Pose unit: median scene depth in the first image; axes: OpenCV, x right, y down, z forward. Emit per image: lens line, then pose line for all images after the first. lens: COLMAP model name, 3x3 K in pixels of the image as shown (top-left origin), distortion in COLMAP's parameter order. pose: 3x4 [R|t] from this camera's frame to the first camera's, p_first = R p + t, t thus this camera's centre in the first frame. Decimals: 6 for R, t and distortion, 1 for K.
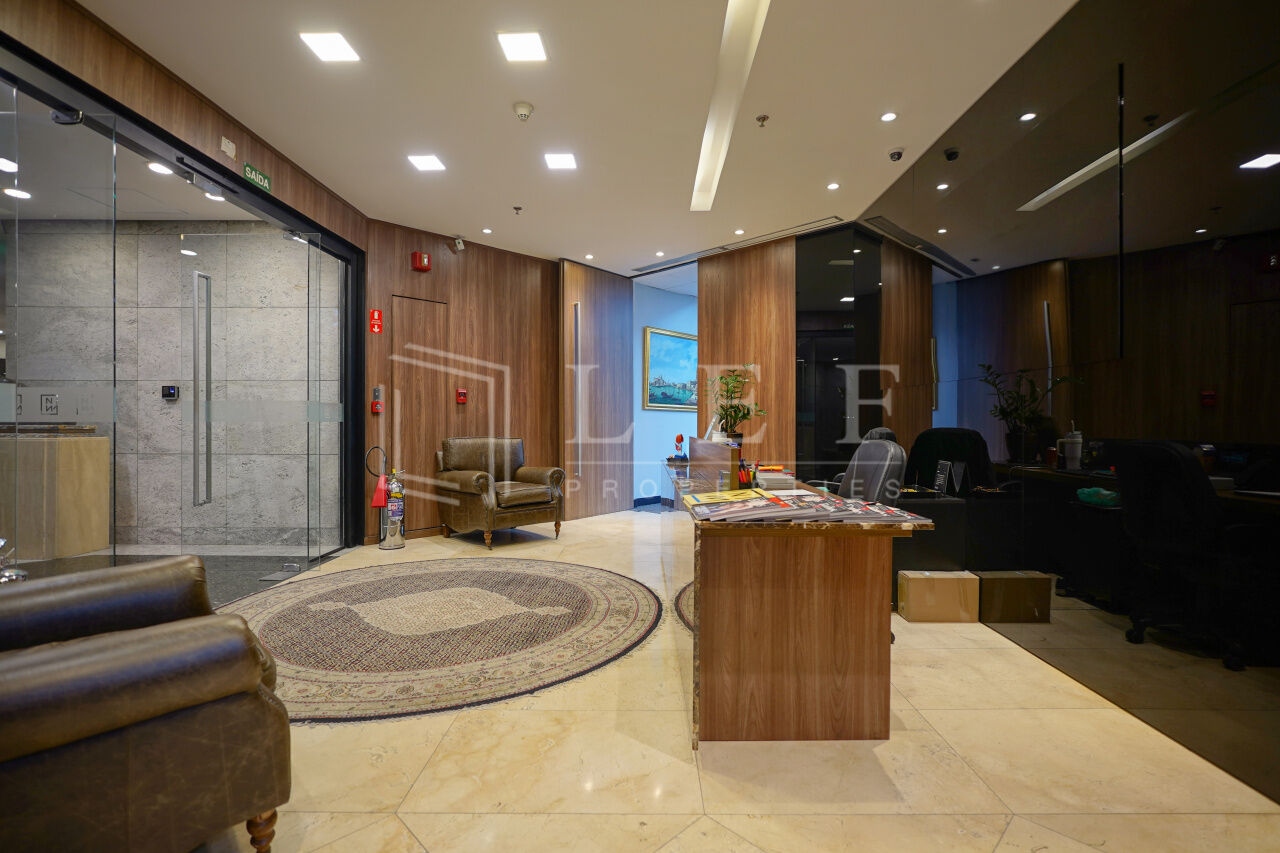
lens RADIAL K [[581.9, 0, 645.9], [0, 581.9, 420.9], [0, 0, 1]] dist [-0.002959, -0.000304]
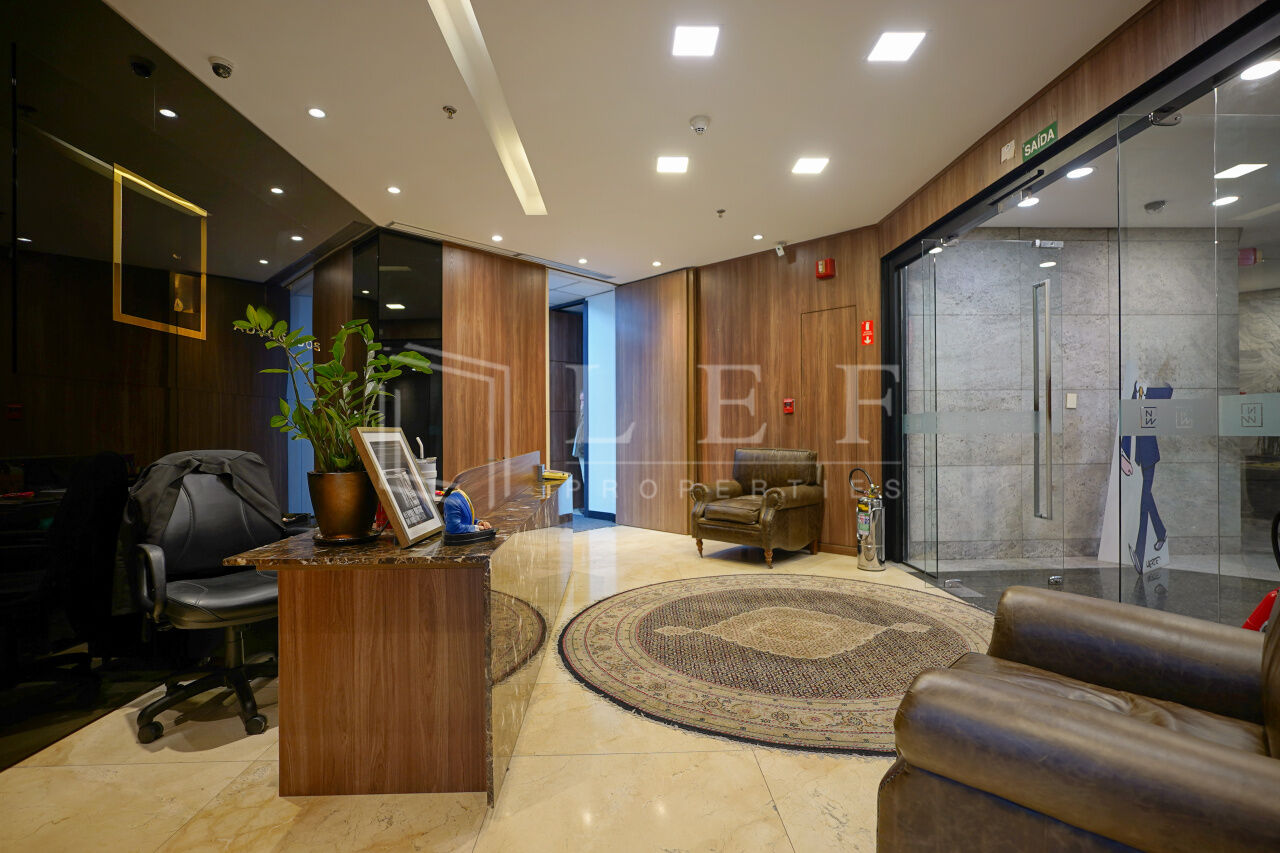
lens RADIAL K [[581.9, 0, 645.9], [0, 581.9, 420.9], [0, 0, 1]] dist [-0.002959, -0.000304]
pose [[-0.999175, 0.003490, -0.040467, -0.074922], [0.004490, 0.999687, -0.024631, -0.000076], [0.040369, -0.024793, -0.998877, 1.964019]]
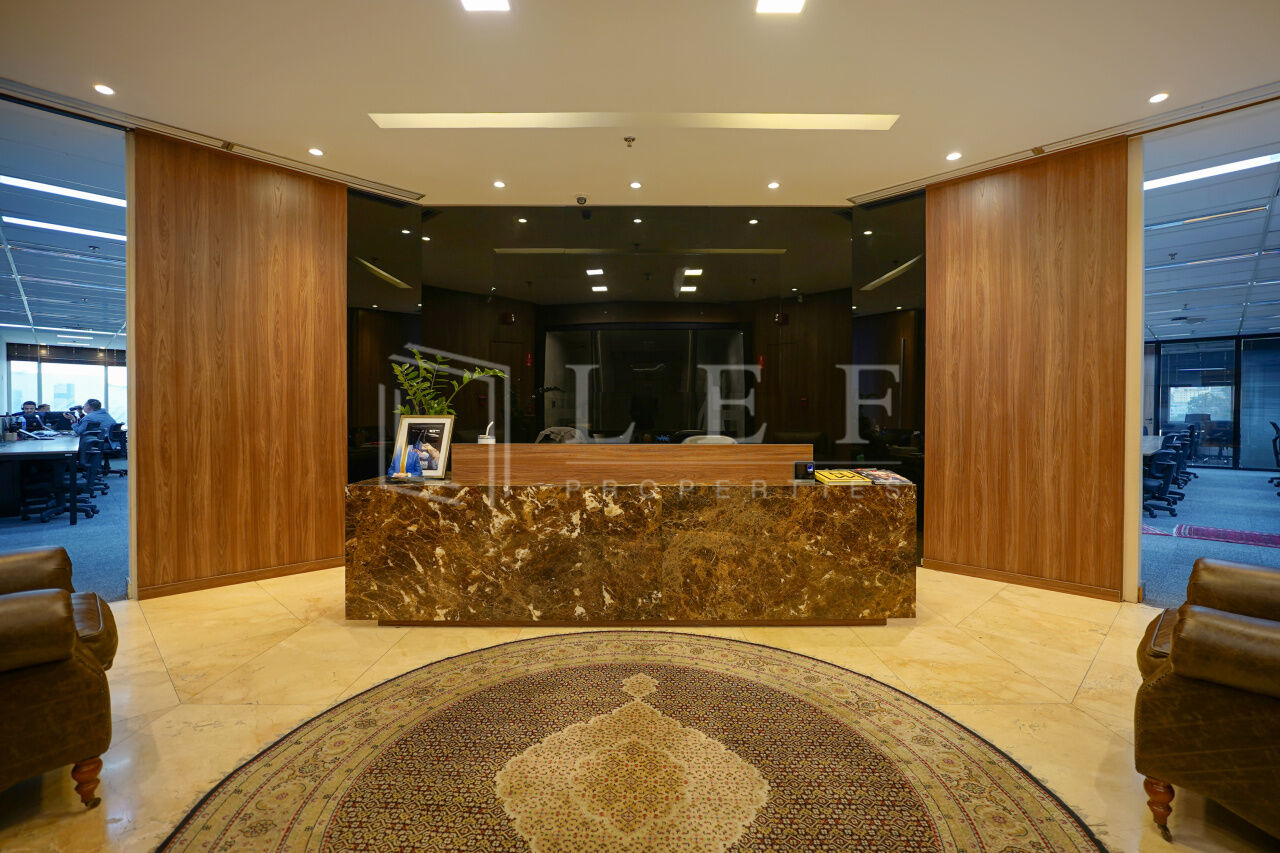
lens RADIAL K [[581.9, 0, 645.9], [0, 581.9, 420.9], [0, 0, 1]] dist [-0.002959, -0.000304]
pose [[-0.011494, -0.007873, 0.999903, -0.892024], [-0.006736, 0.999947, 0.007796, -0.014935], [-0.999911, -0.006646, -0.011546, 0.997151]]
